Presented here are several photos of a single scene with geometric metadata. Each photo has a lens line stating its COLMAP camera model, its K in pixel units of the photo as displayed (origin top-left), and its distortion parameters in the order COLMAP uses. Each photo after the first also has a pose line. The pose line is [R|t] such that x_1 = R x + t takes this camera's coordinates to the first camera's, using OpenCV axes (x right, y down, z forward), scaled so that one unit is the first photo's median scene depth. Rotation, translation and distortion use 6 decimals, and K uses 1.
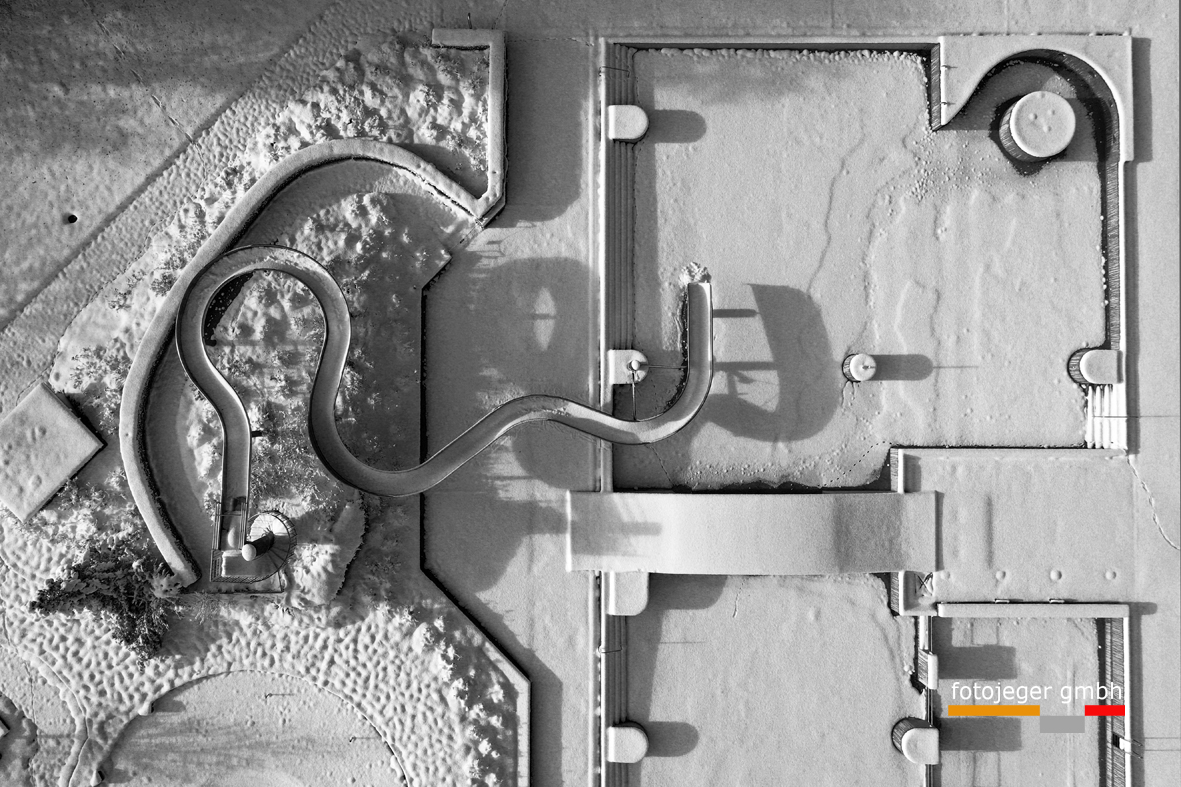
lens RADIAL K [[957.4, 0, 415.8], [0, 957.4, 359.2], [0, 0, 1]] dist [-0.000284, 0.007000]
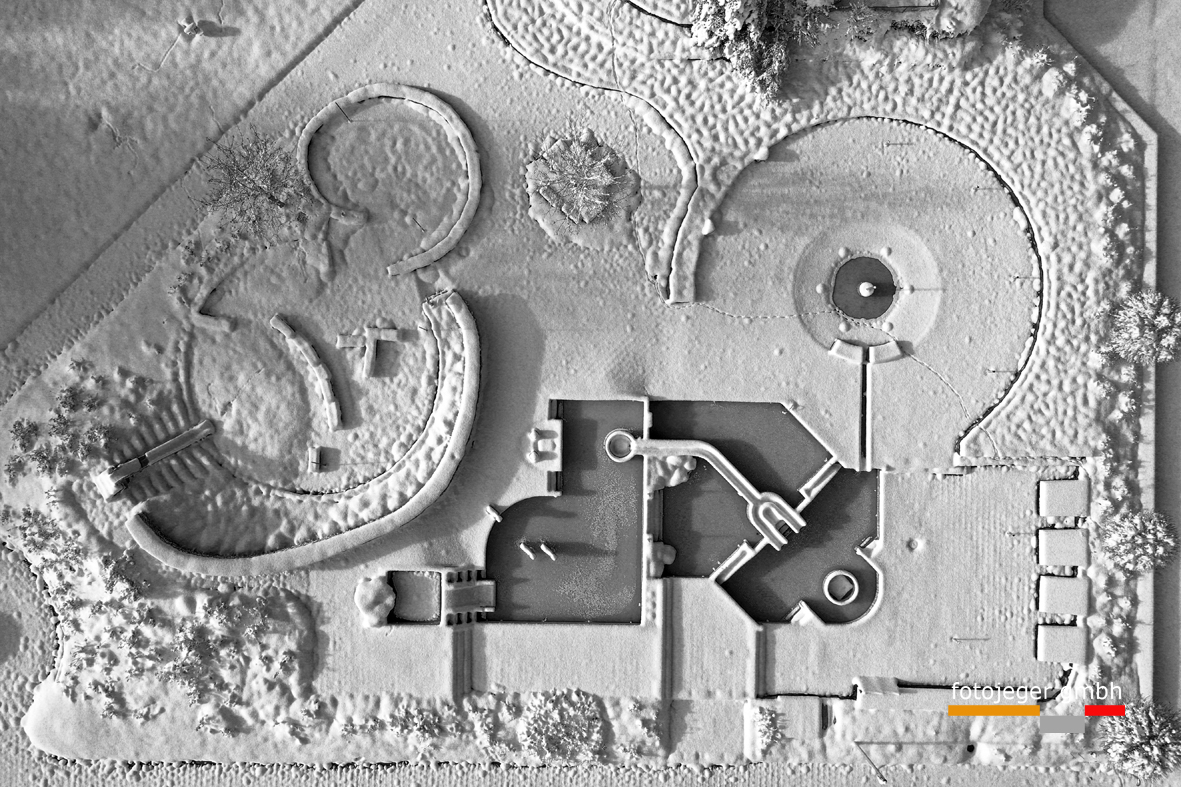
lens RADIAL K [[957.4, 0, 460.2], [0, 957.4, 311.1], [0, 0, 1]] dist [-0.000284, 0.007000]
pose [[0.999920, 0.008655, 0.009270, -0.591757], [-0.008806, 0.999827, 0.016367, 0.509718], [-0.009127, -0.016447, 0.999823, 0.044376]]
